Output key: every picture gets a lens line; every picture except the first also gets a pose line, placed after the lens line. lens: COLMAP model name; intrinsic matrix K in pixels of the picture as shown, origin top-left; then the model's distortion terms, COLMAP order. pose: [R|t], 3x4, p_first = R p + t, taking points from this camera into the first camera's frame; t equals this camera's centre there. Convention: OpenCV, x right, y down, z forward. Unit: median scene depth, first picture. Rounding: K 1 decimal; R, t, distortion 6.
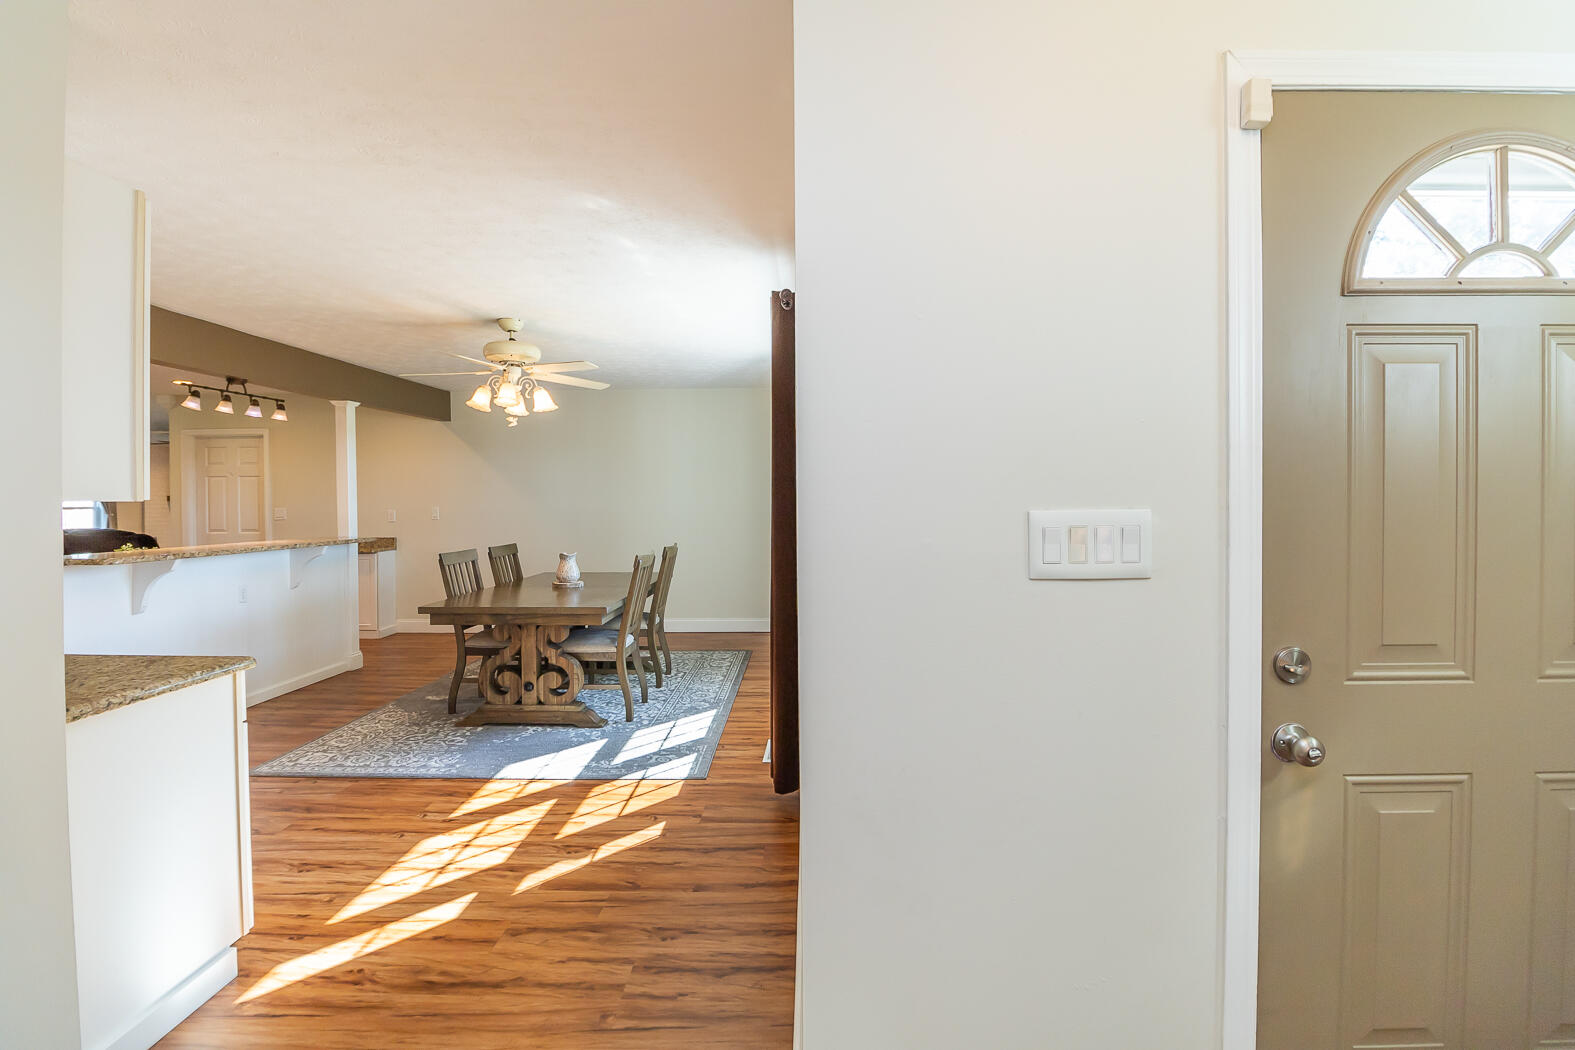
lens RADIAL K [[728.1, 0, 788.7], [0, 728.1, 507.9], [0, 0, 1]] dist [0.000083, -0.013809]
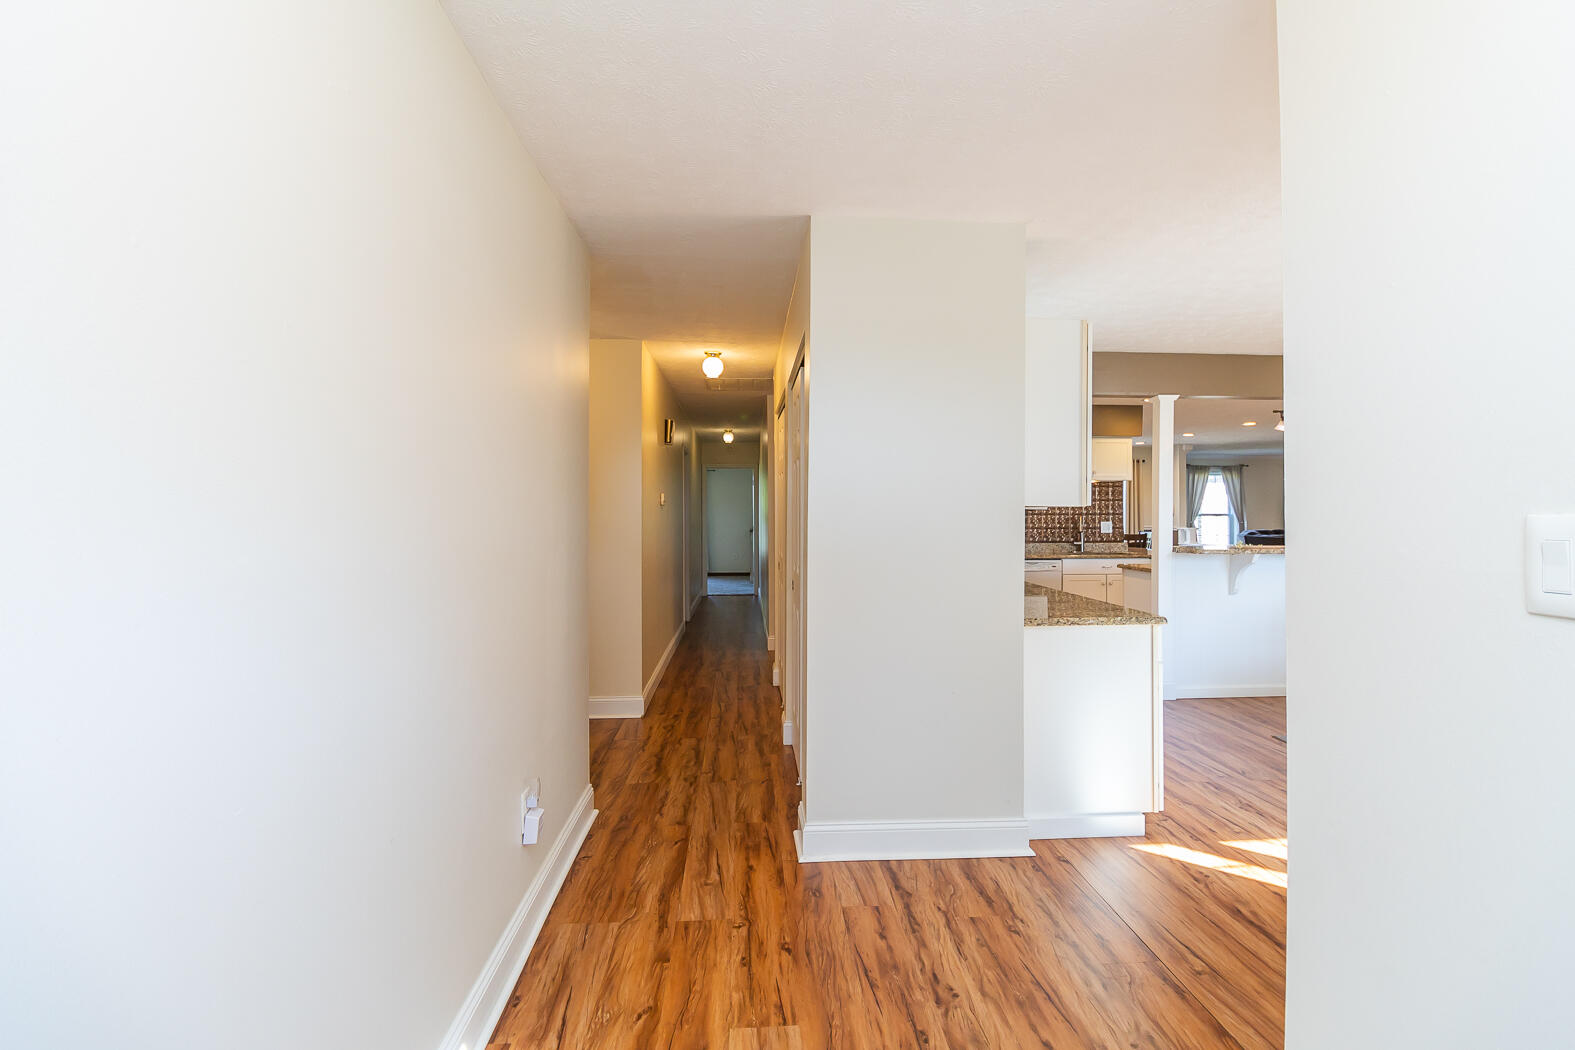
lens RADIAL K [[717.5, 0, 786.2], [0, 717.5, 510.4], [0, 0, 1]] dist [0.001142, -0.011985]
pose [[0.094104, 0.004012, -0.995554, 0.278325], [-0.012820, 0.999914, 0.002818, 0.001799], [0.995480, 0.012497, 0.094147, 0.065381]]
